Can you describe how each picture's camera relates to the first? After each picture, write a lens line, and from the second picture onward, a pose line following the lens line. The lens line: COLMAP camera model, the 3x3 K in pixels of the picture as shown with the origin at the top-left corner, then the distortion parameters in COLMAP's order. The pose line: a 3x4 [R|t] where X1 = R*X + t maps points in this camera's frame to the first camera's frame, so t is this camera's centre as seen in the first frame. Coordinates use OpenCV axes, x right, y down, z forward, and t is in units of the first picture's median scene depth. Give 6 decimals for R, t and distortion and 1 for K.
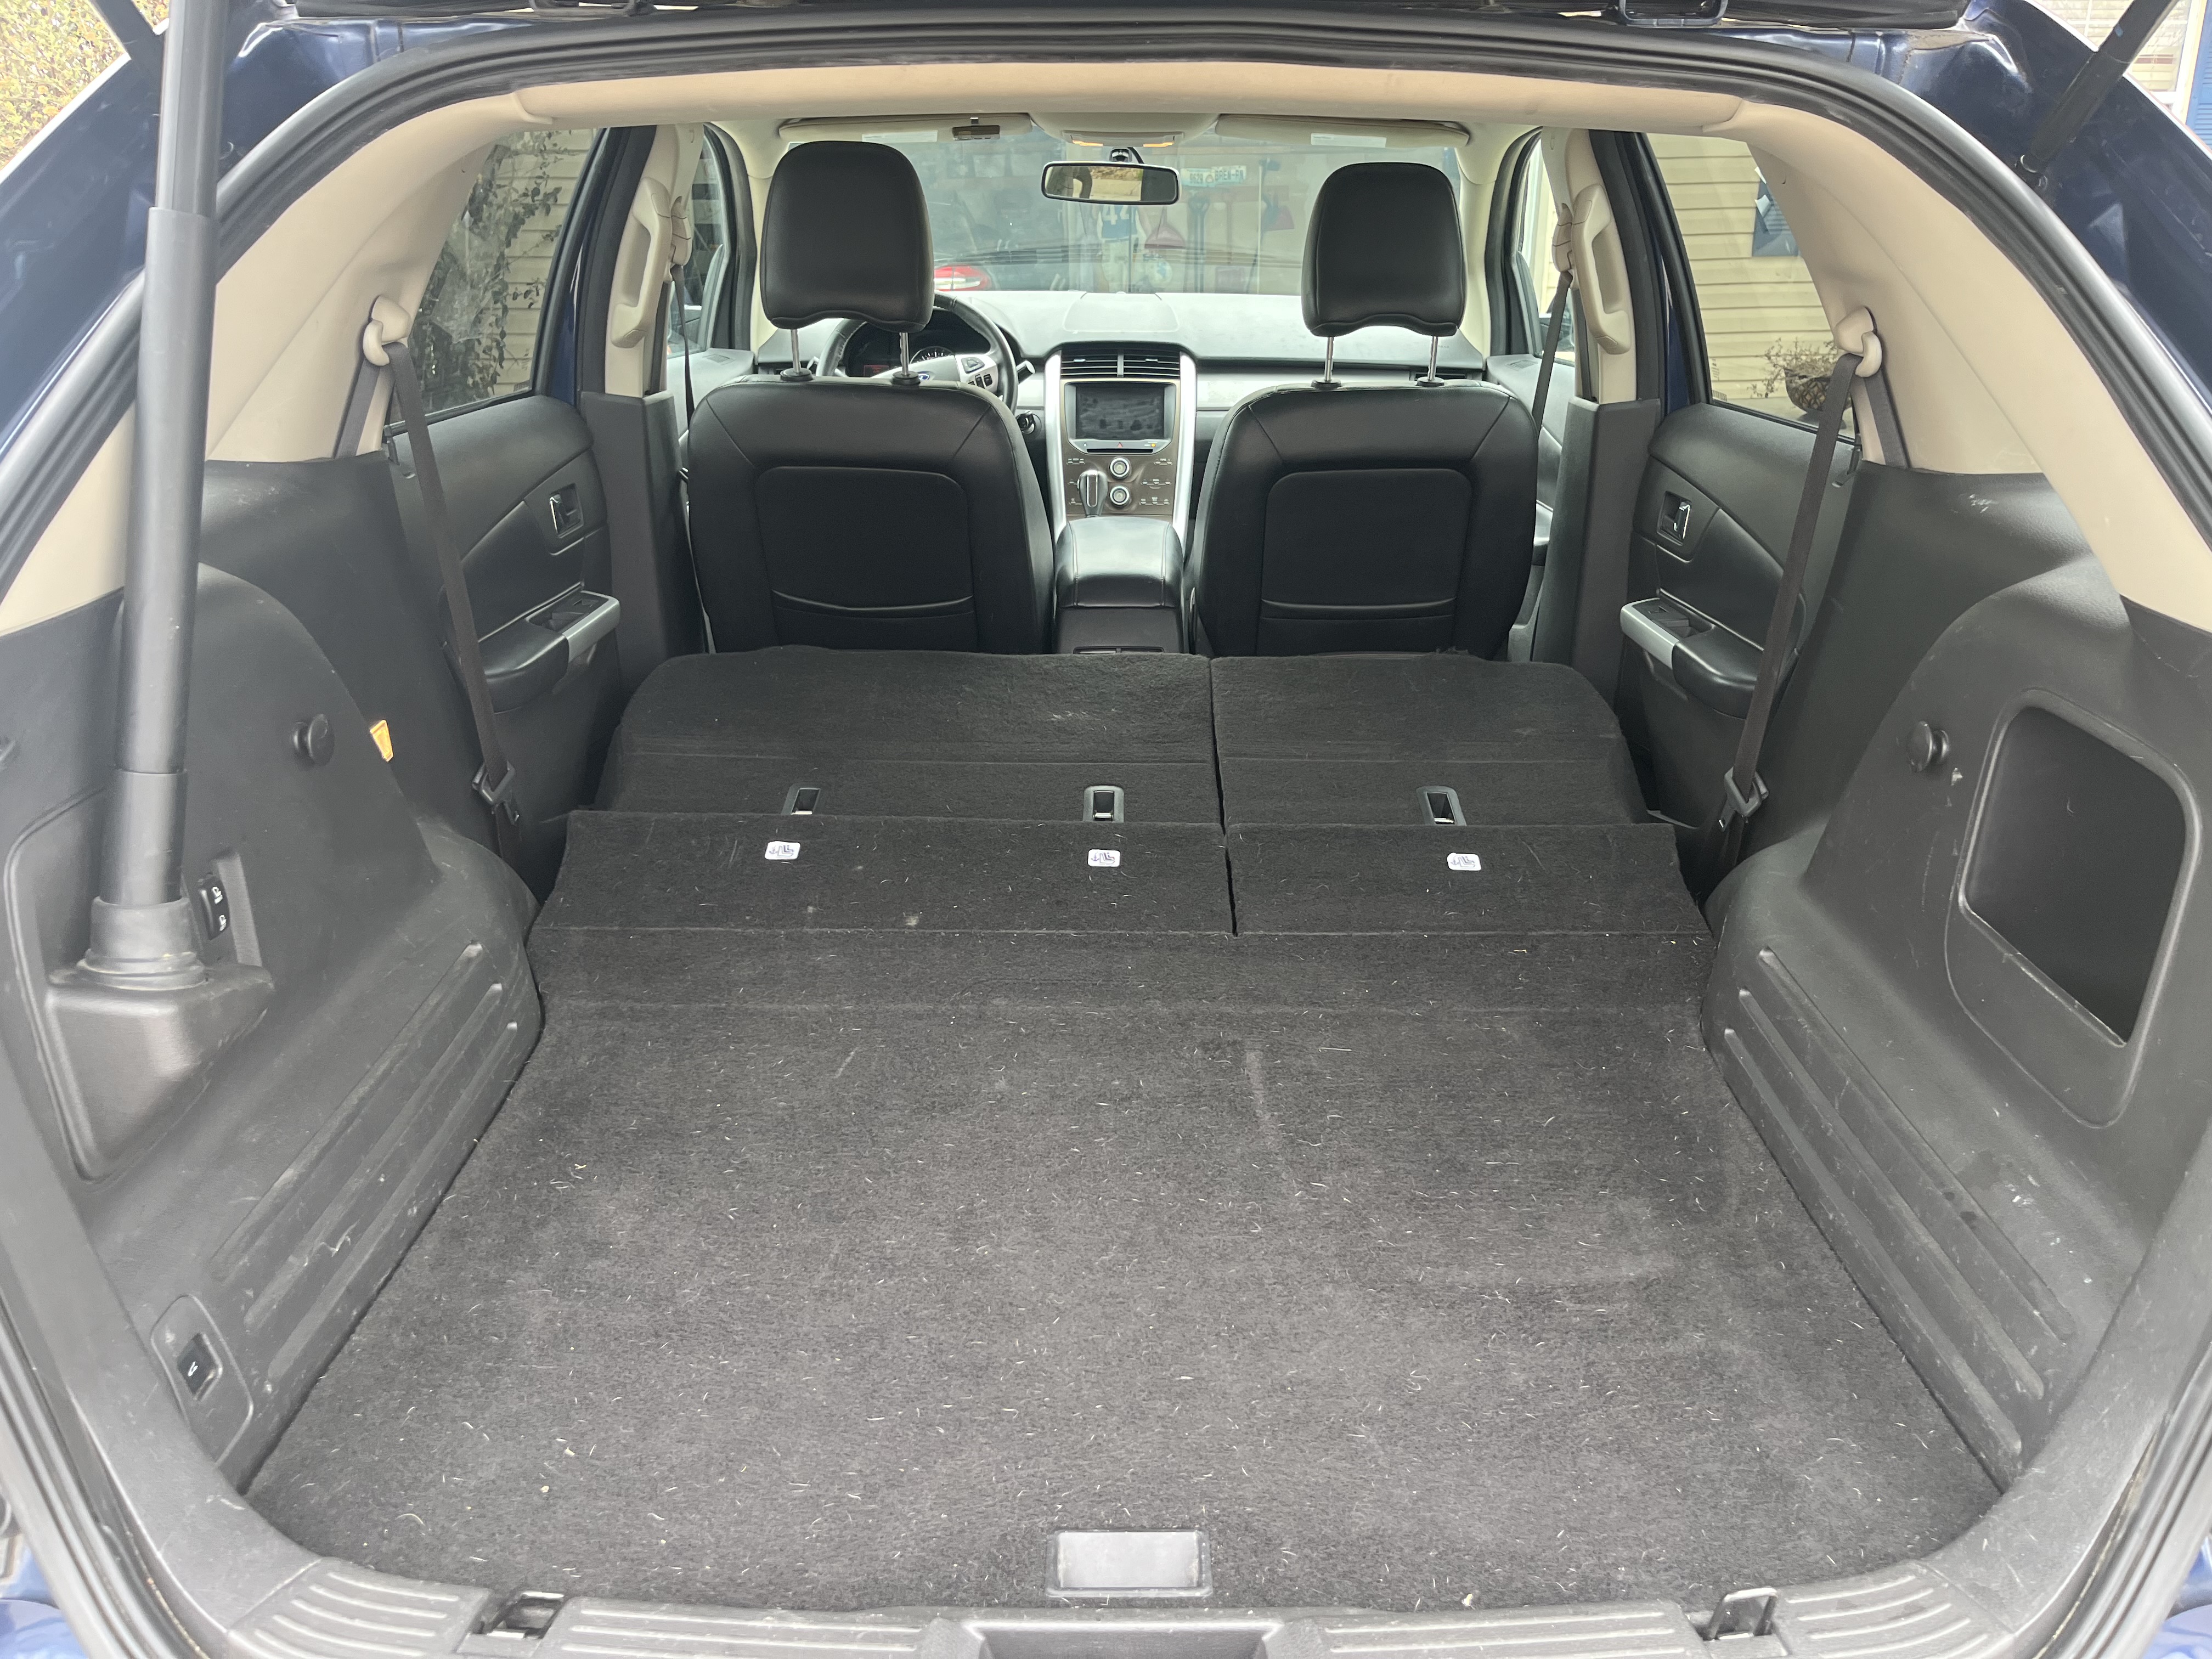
lens RADIAL K [[1674.6, 0, 1107.5], [0, 1674.6, 842.2], [0, 0, 1]] dist [0.015891, -0.031719]
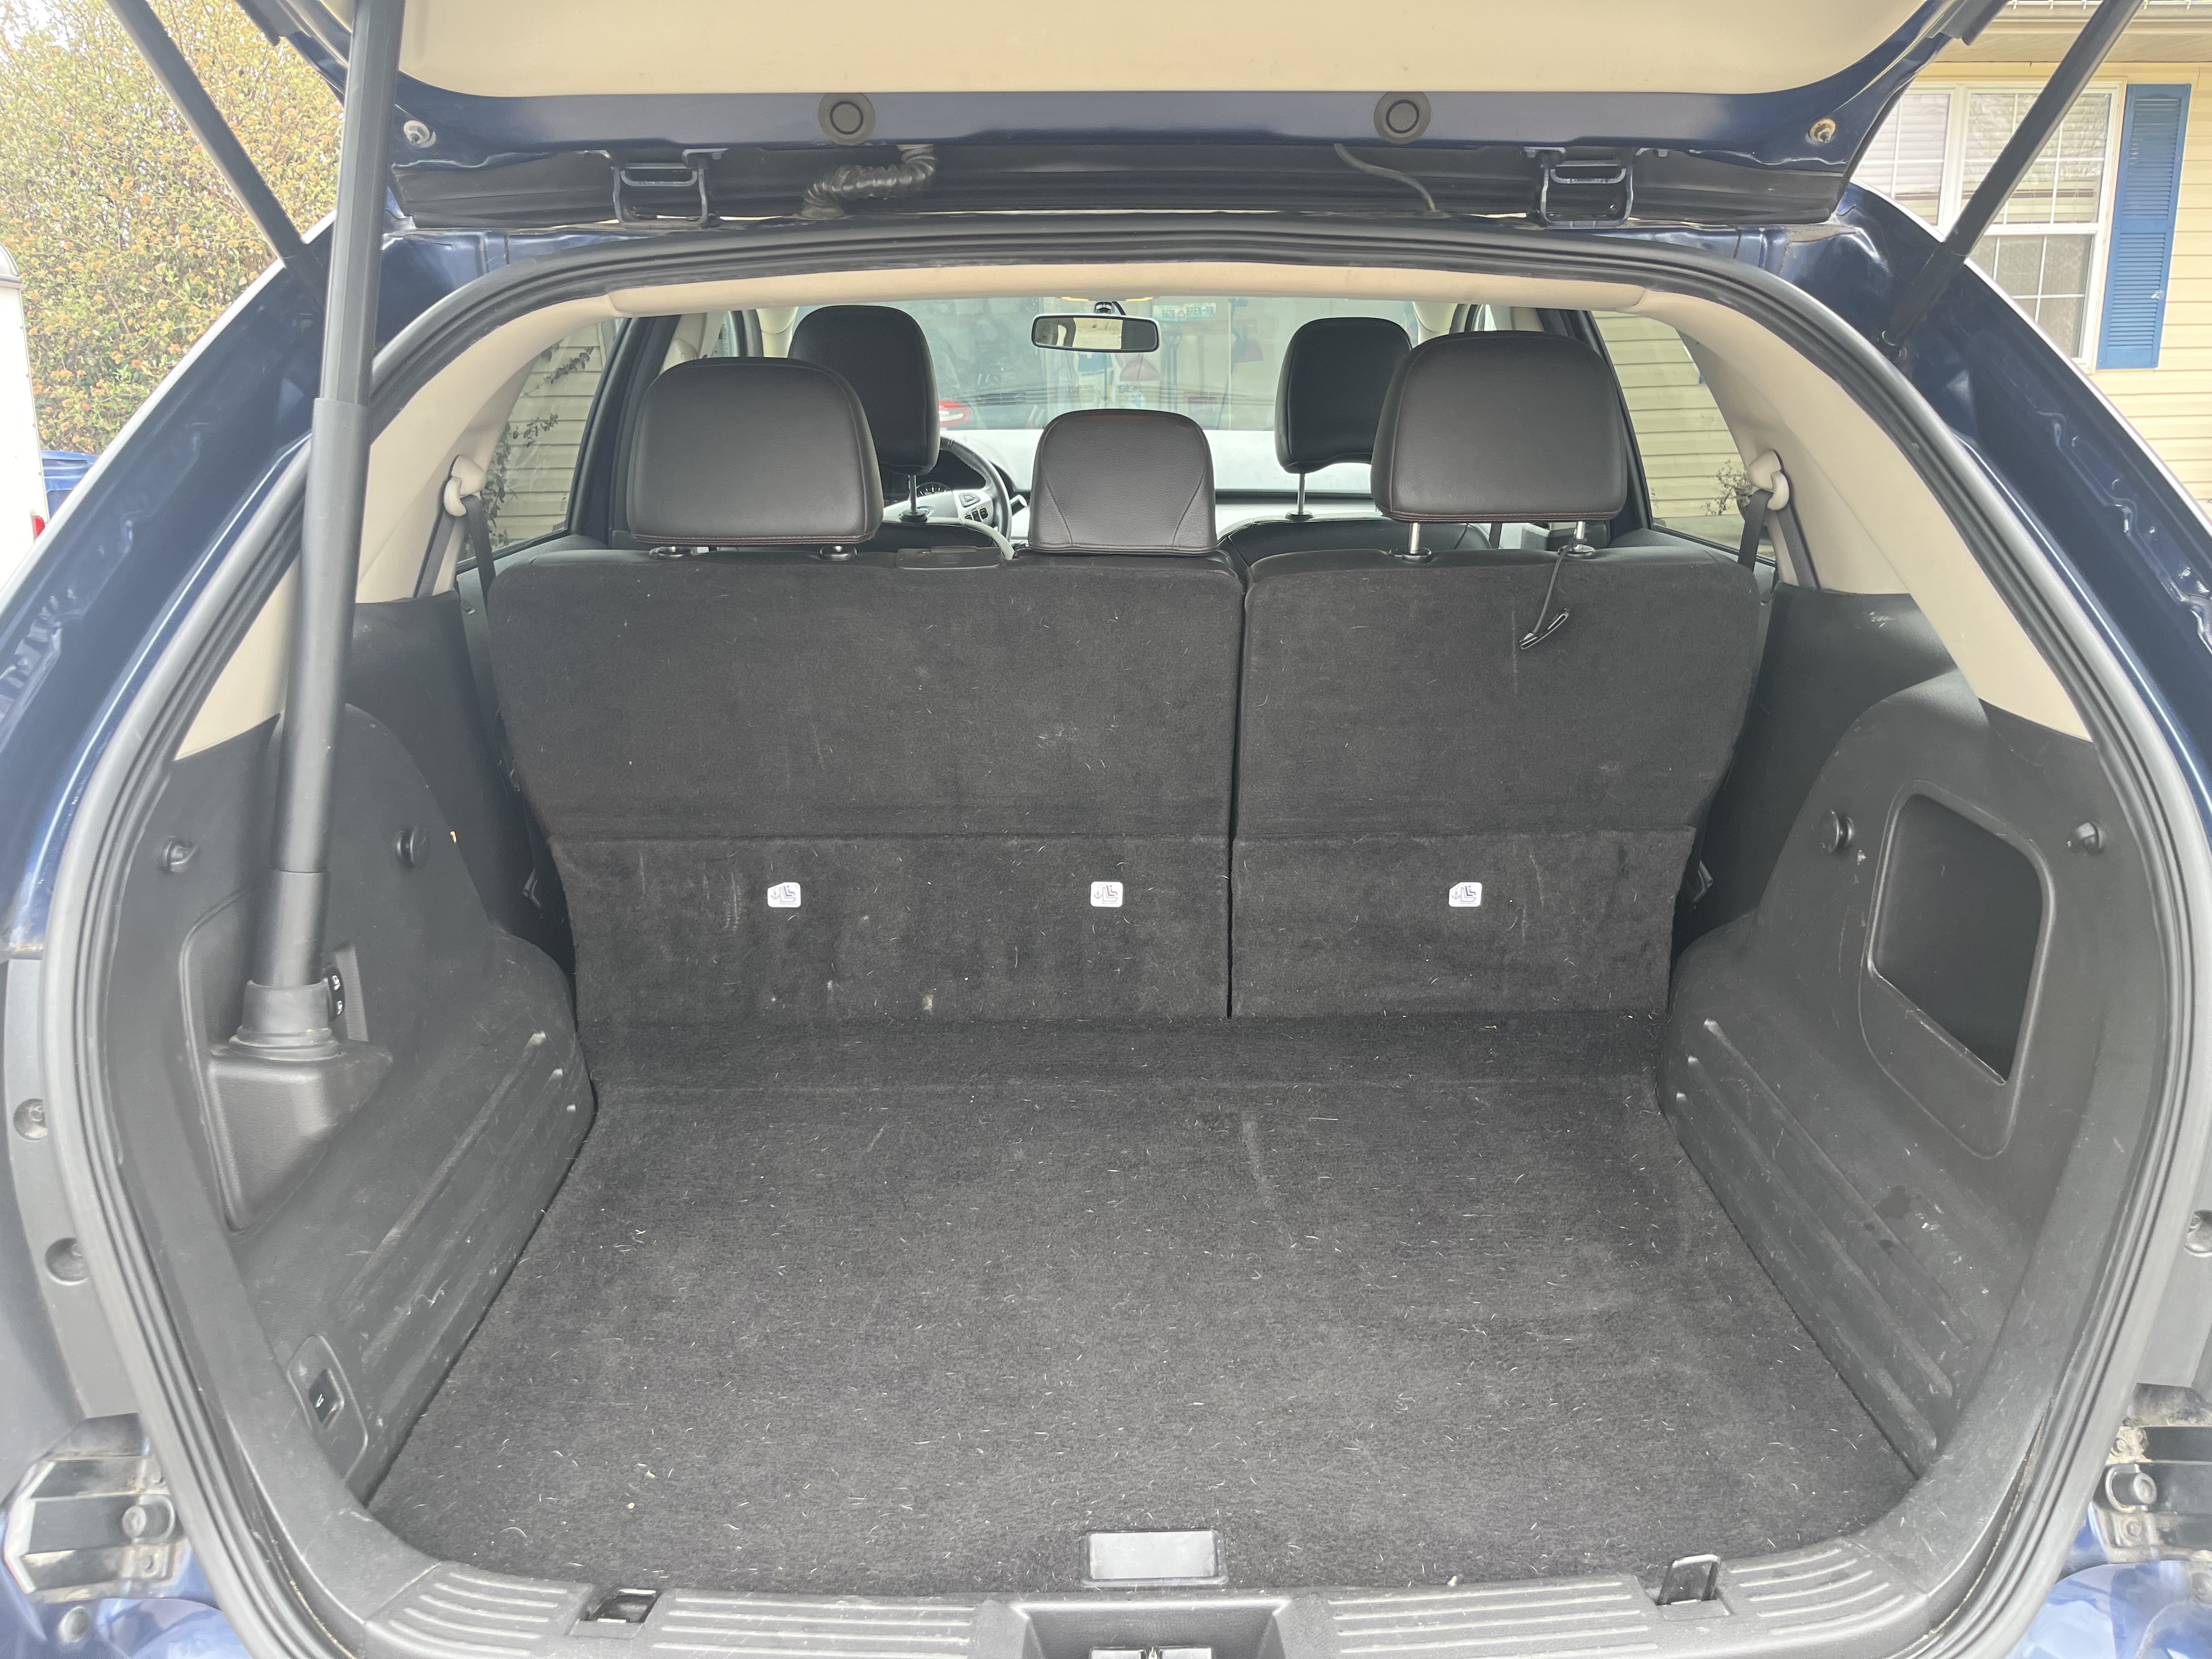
lens RADIAL K [[1674.6, 0, 1103.5], [0, 1674.6, 824.4], [0, 0, 1]] dist [0.015891, -0.031719]
pose [[0.999852, -0.014364, 0.009498, -0.021137], [0.015070, 0.996760, -0.079011, 0.022244], [-0.008332, 0.079142, 0.996829, -0.143609]]
